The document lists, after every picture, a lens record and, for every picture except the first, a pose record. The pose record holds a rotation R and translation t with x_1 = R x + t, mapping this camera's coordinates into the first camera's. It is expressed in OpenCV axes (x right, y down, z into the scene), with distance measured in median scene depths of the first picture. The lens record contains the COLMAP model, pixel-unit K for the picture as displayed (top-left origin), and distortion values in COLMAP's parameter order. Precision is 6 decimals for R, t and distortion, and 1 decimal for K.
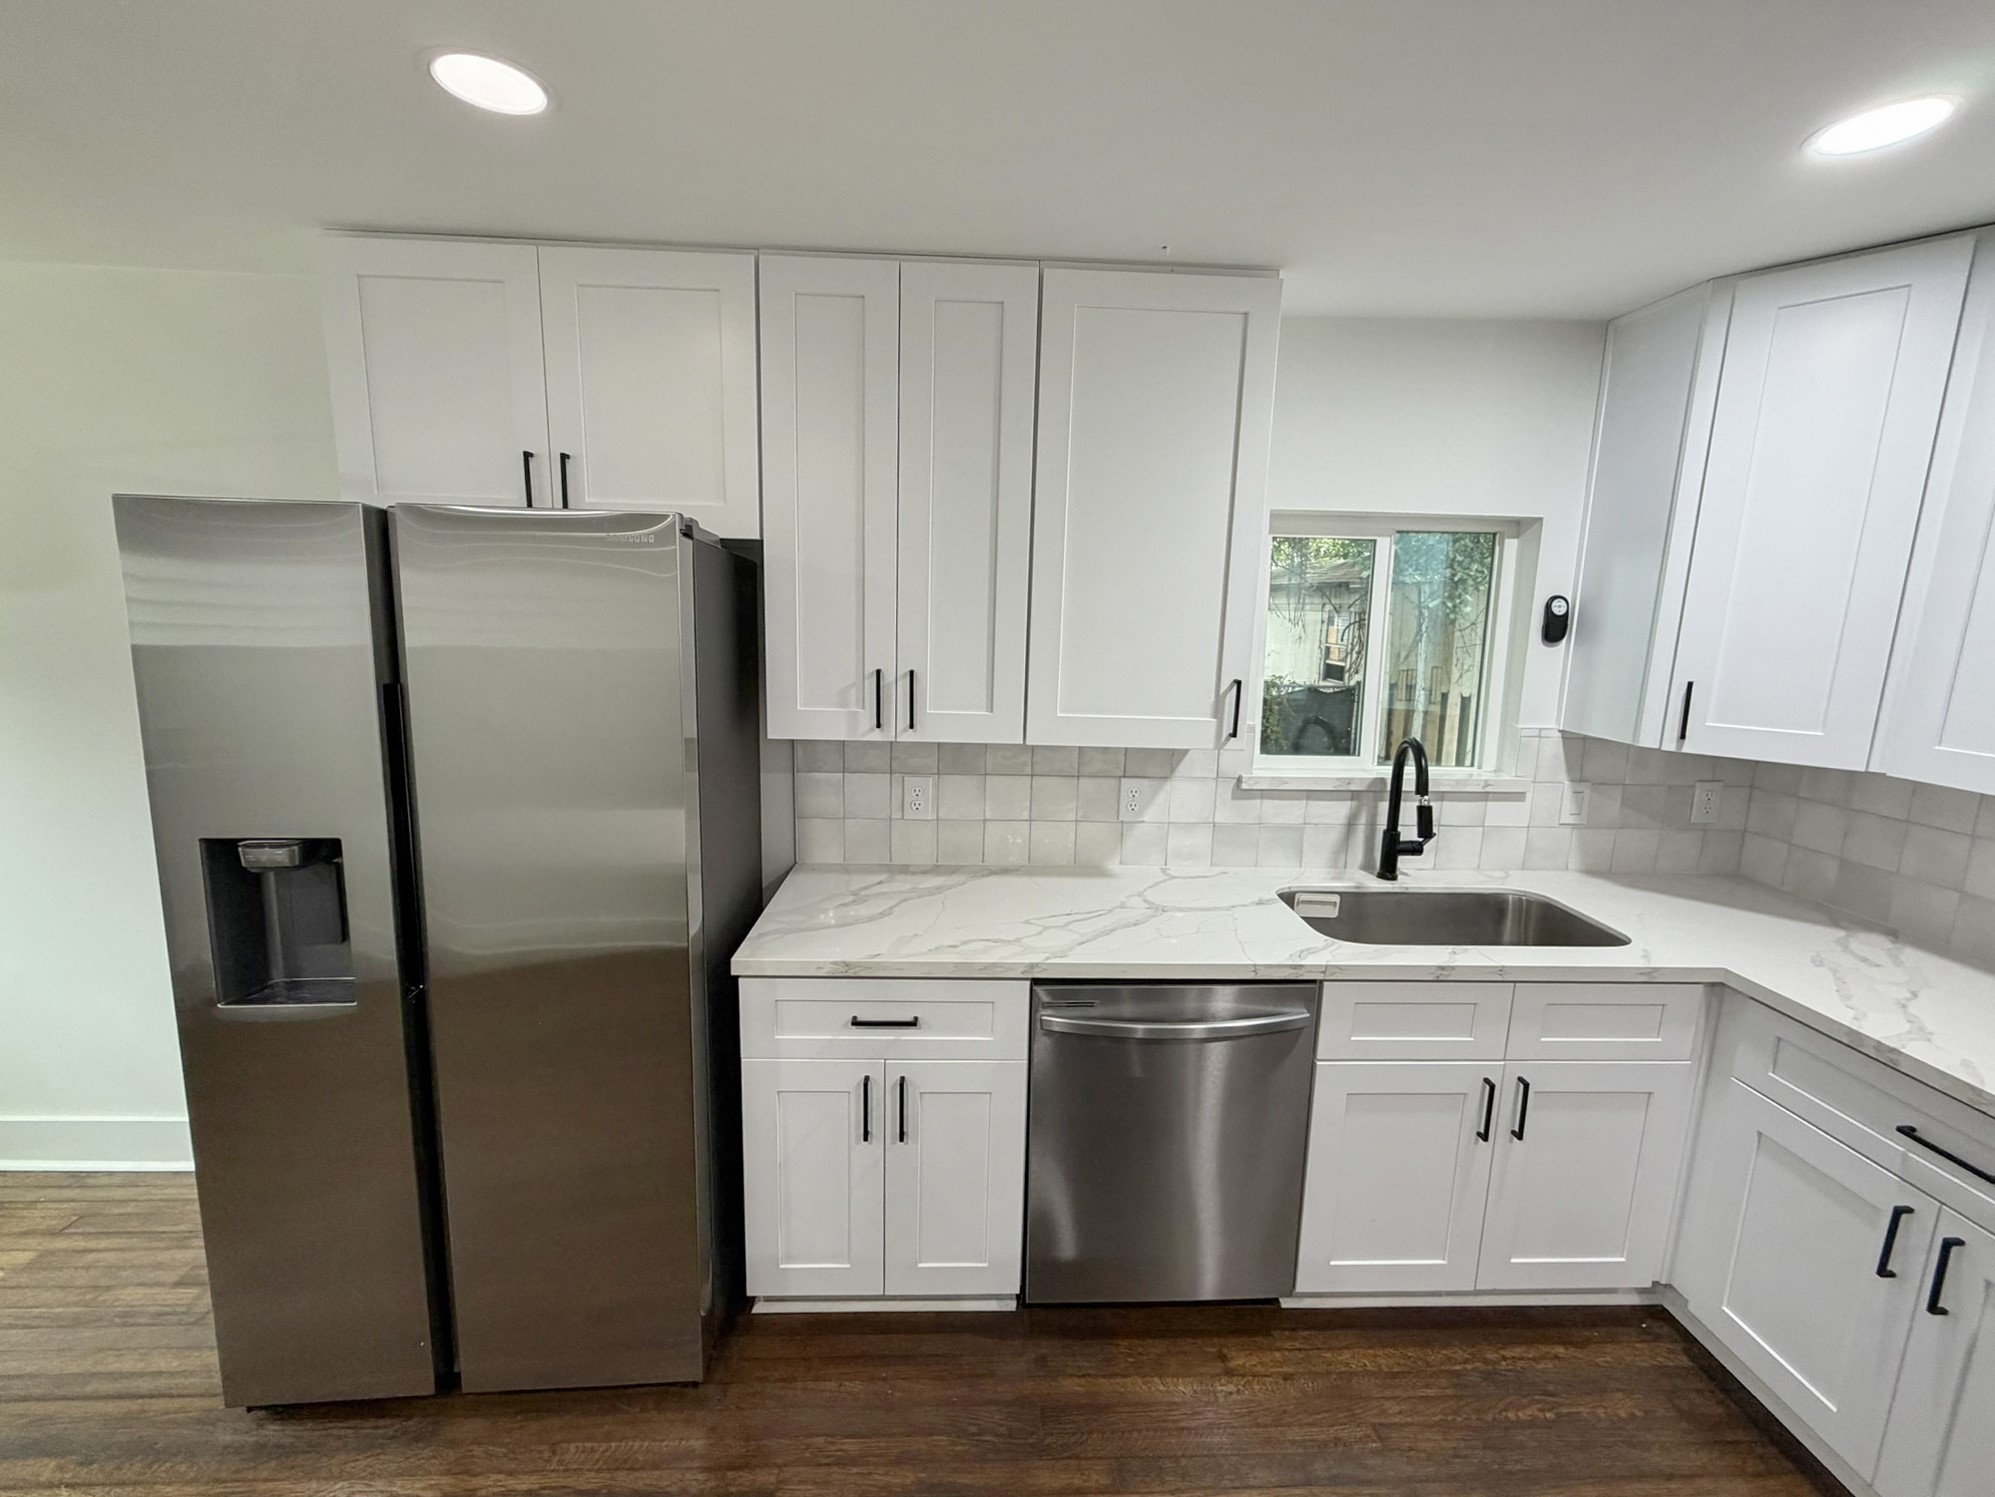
lens RADIAL K [[820.5, 0, 993.8], [0, 820.5, 747.4], [0, 0, 1]] dist [-0.000879, 0.000240]
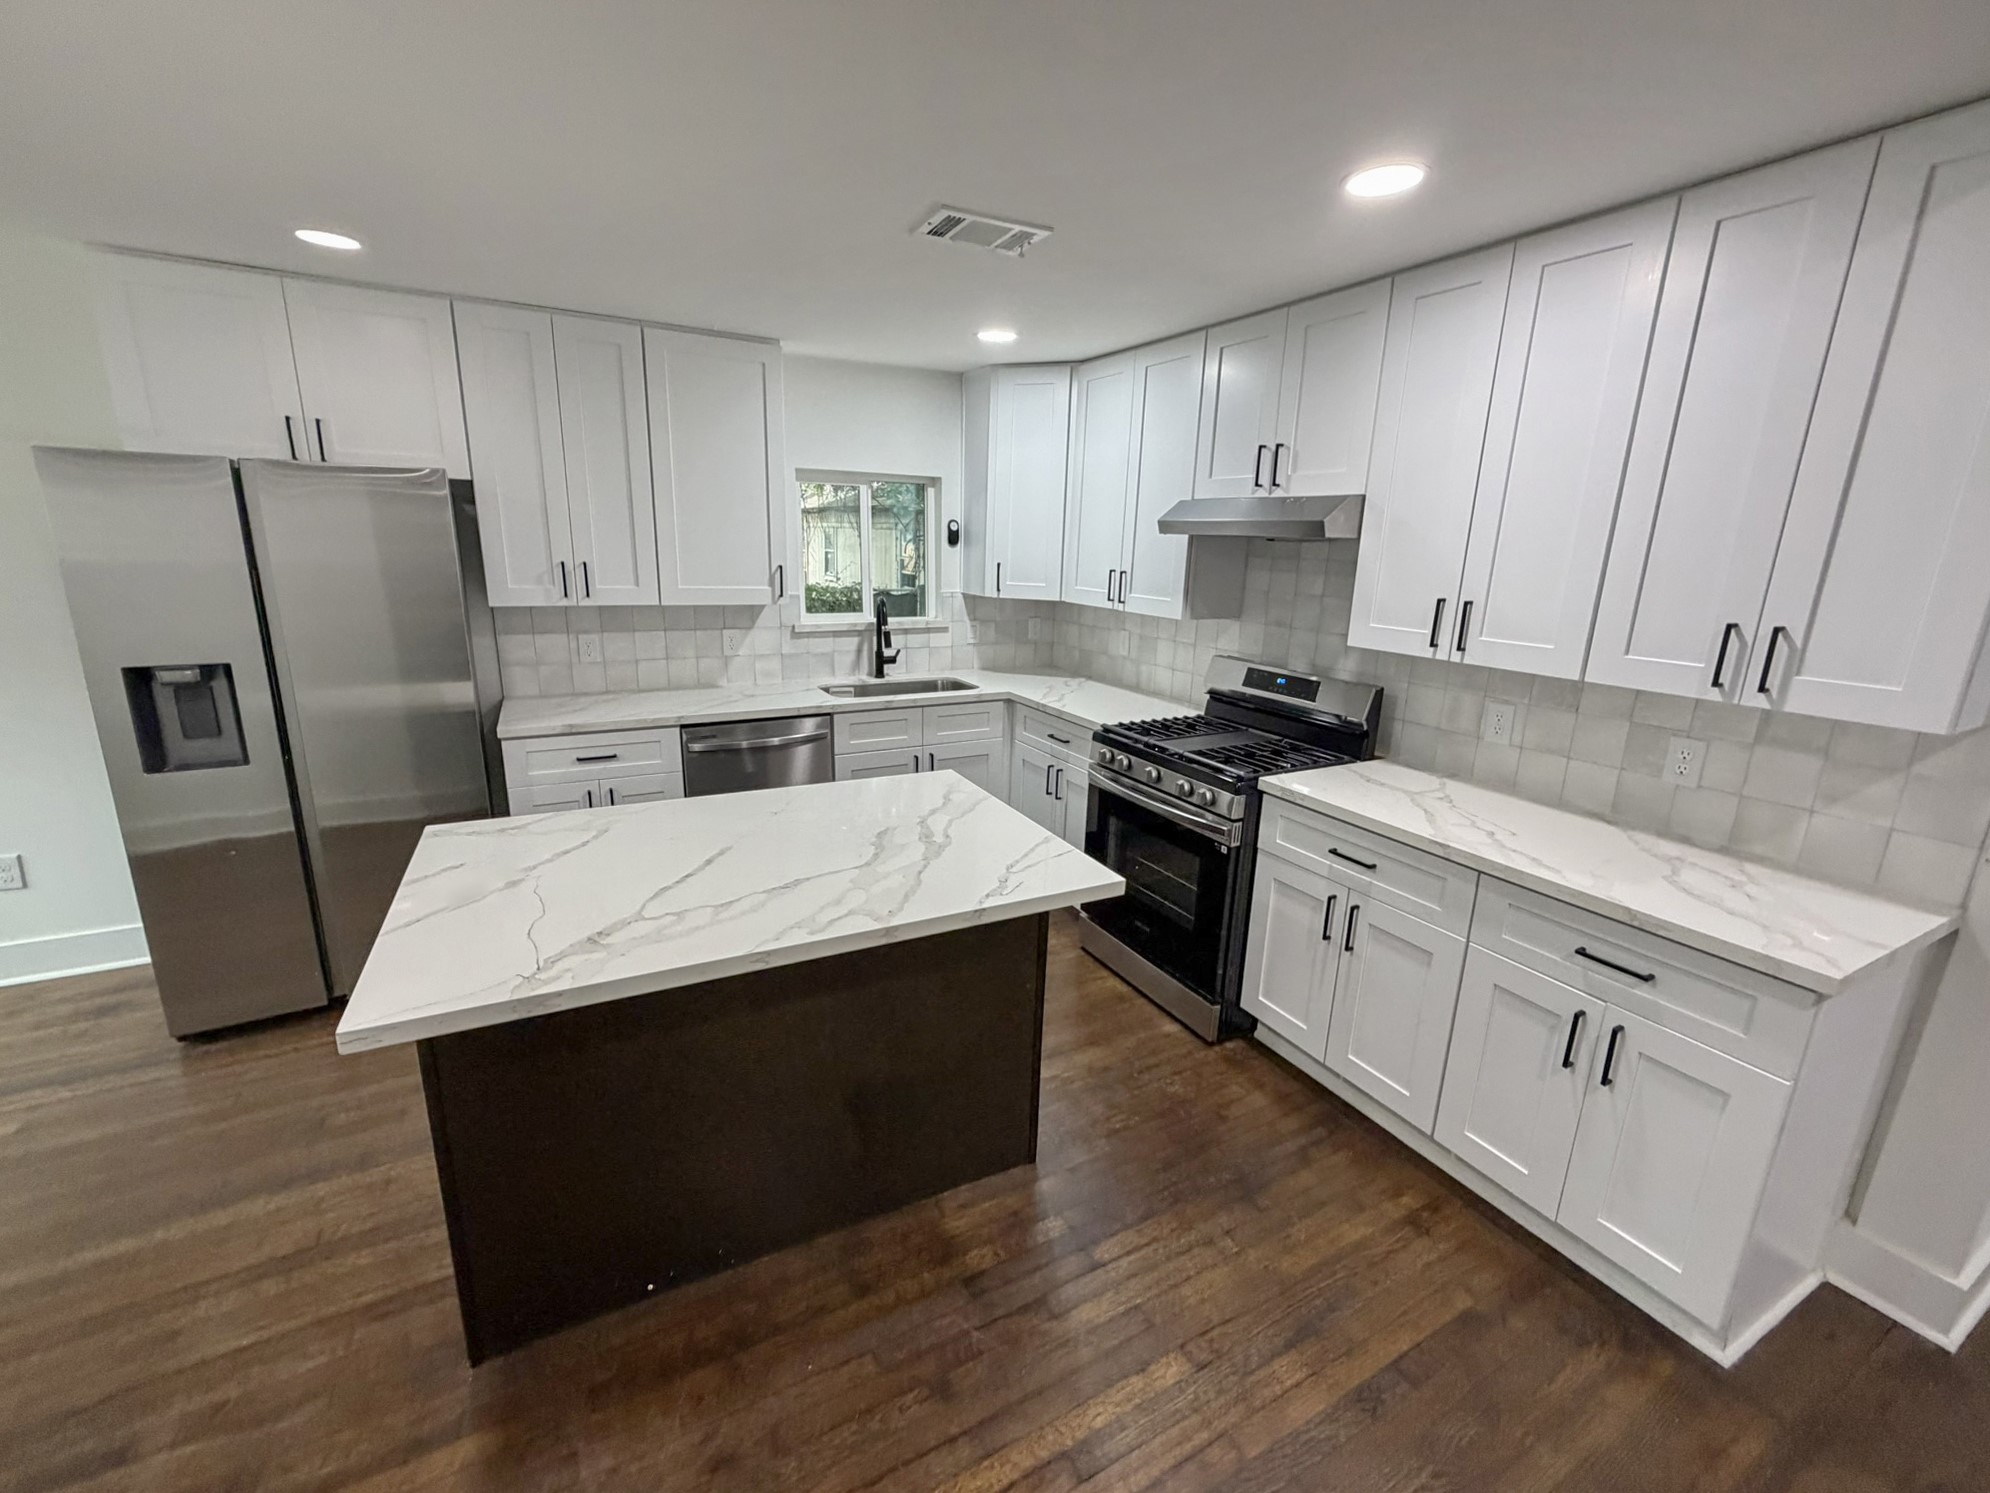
lens RADIAL K [[818.5, 0, 991.3], [0, 818.5, 745.4], [0, 0, 1]] dist [-0.000879, 0.000240]
pose [[0.897740, -0.107691, 0.427160, -0.100016], [0.067367, 0.991815, 0.108464, 0.142501], [-0.435344, -0.068595, 0.897647, -0.830588]]
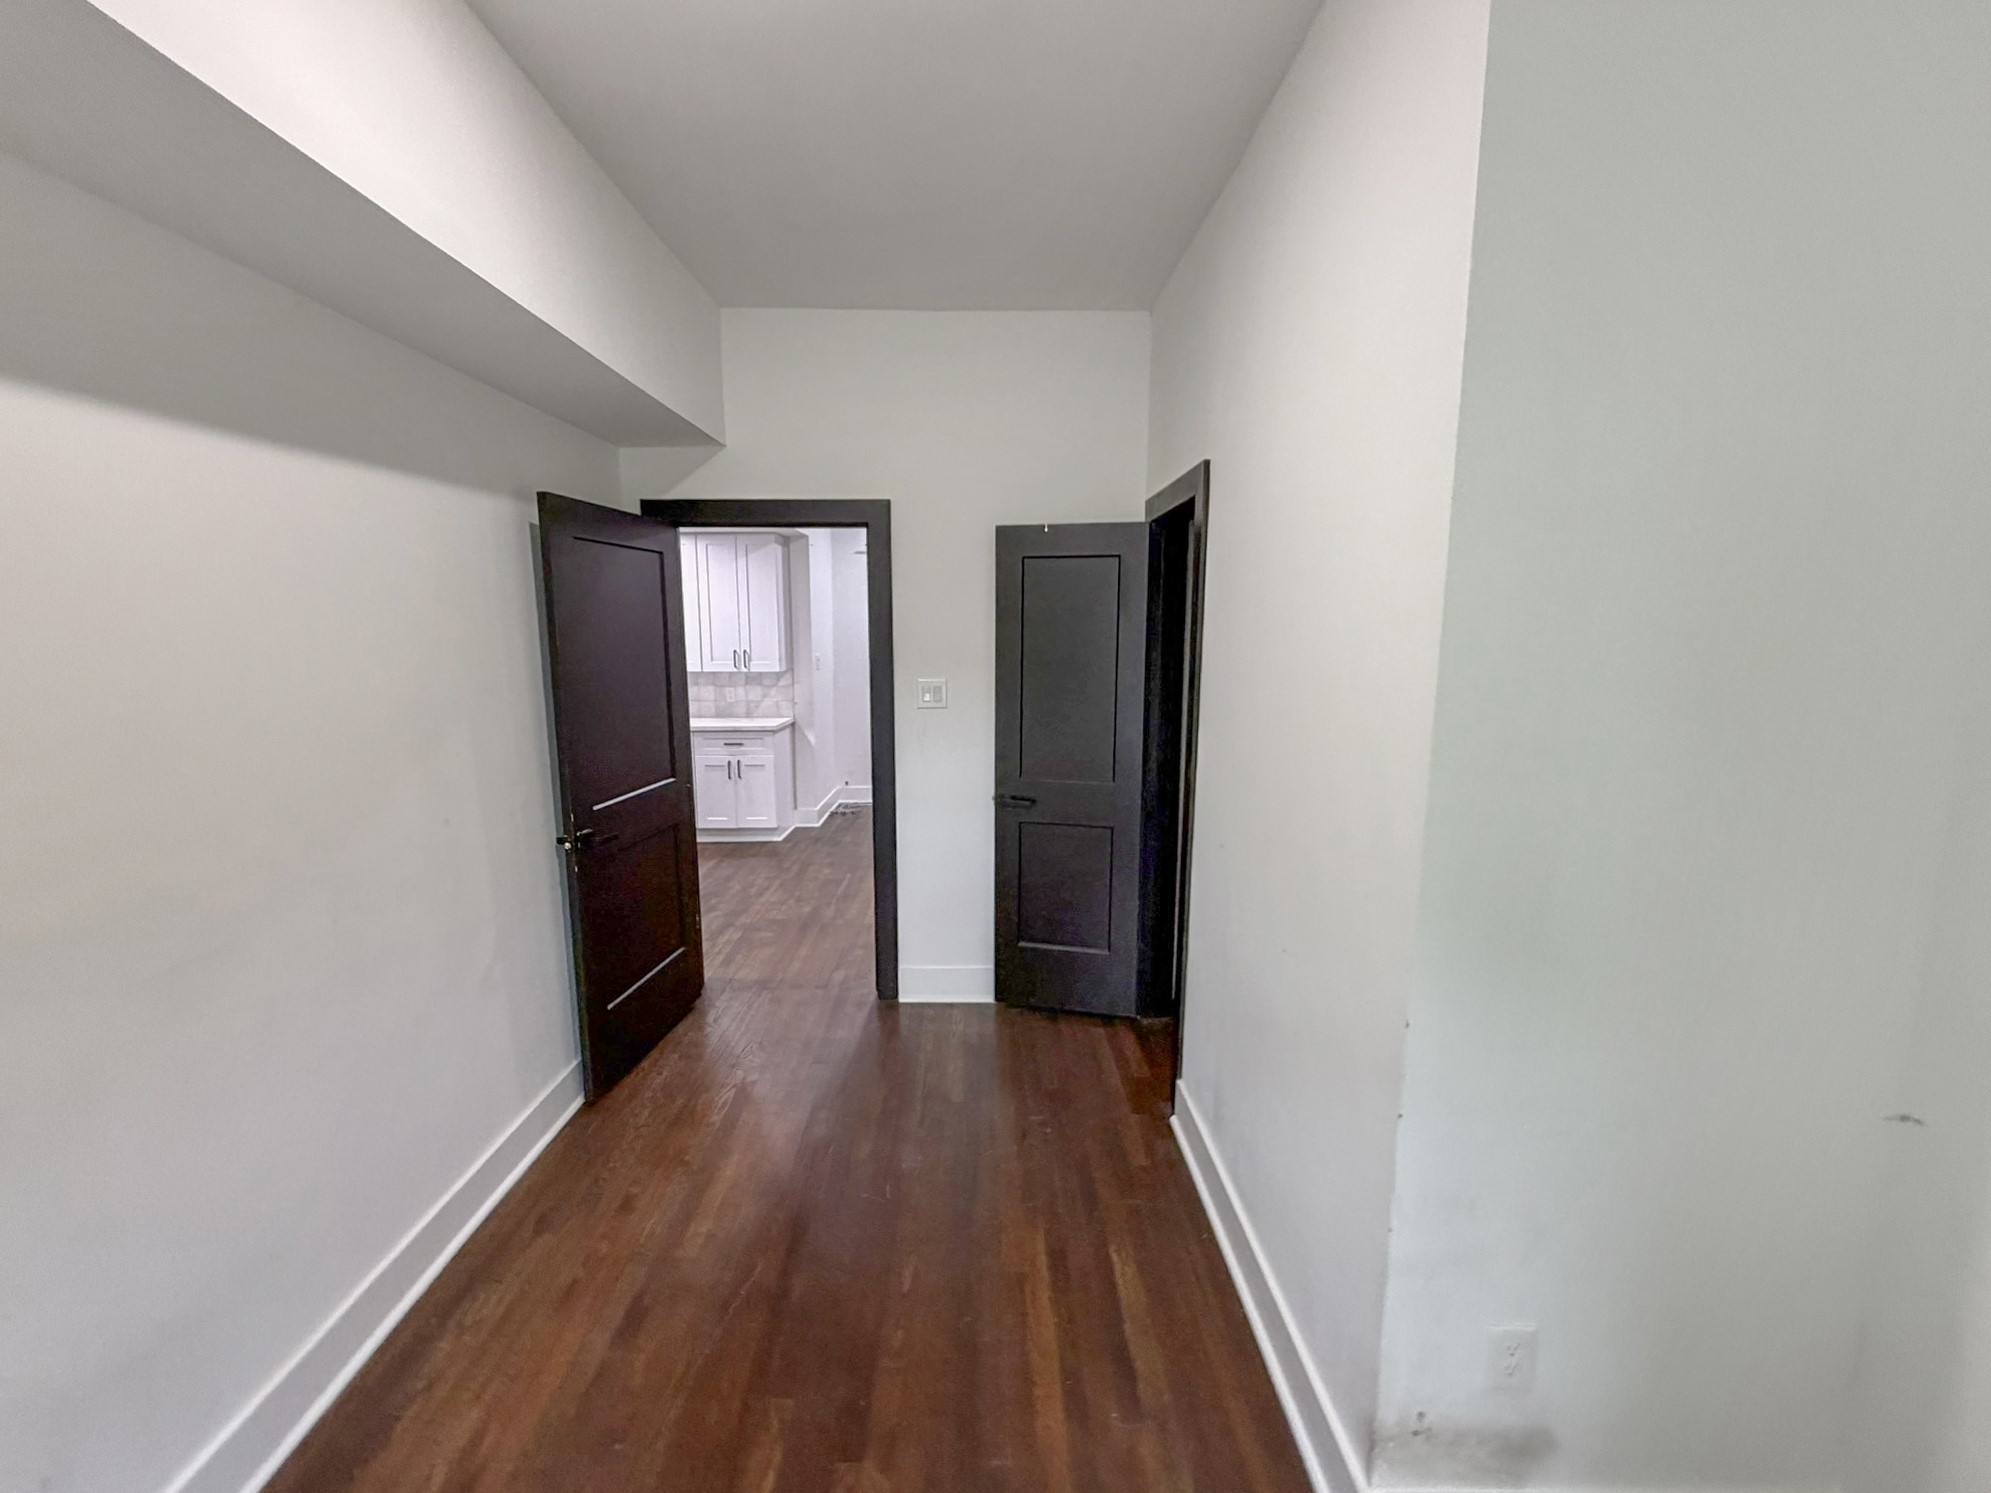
lens RADIAL K [[818.9, 0, 991.8], [0, 818.9, 745.4], [0, 0, 1]] dist [-0.000879, 0.000240]
pose [[0.019855, -0.167338, 0.985700, -2.187393], [0.161358, 0.973506, 0.162018, 0.166993], [-0.986696, 0.155833, 0.046330, -1.461848]]
